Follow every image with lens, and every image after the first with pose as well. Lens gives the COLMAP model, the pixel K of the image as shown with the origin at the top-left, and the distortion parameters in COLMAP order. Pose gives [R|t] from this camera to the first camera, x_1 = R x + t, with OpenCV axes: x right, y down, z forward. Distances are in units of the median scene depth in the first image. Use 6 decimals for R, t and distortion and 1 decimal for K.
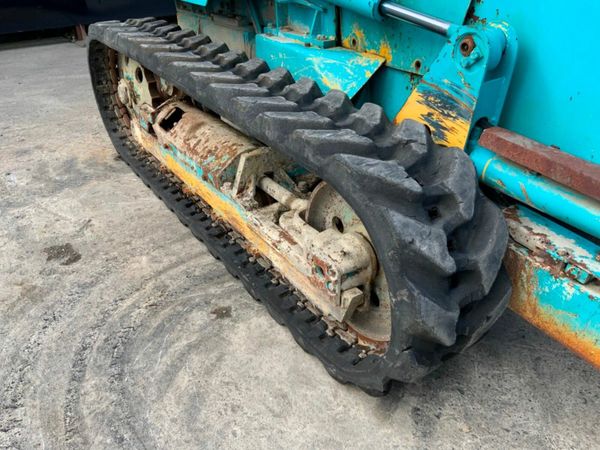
lens RADIAL K [[496.6, 0, 300.0], [0, 496.6, 225.0], [0, 0, 1]] dist [0.081522, -0.150769]
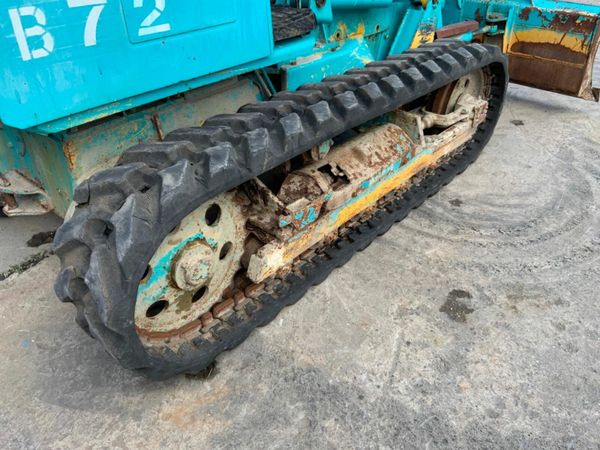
lens RADIAL K [[496.6, 0, 300.0], [0, 496.6, 225.0], [0, 0, 1]] dist [0.081522, -0.150769]
pose [[-0.254090, -0.534119, 0.806322, -1.360867], [0.491563, 0.646662, 0.583261, -0.951484], [-0.832949, 0.544559, 0.098242, 1.325721]]
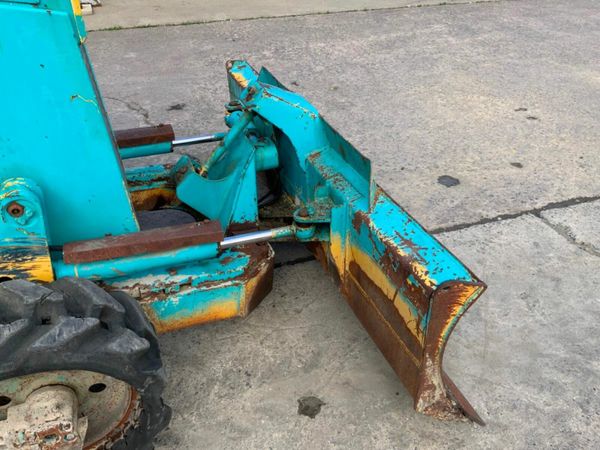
lens RADIAL K [[496.6, 0, 300.0], [0, 496.6, 225.0], [0, 0, 1]] dist [0.081522, -0.150769]
pose [[0.198173, -0.536704, 0.820168, -0.387496], [0.483649, 0.781346, 0.394439, -0.339918], [-0.852532, 0.318507, 0.414418, -0.049396]]
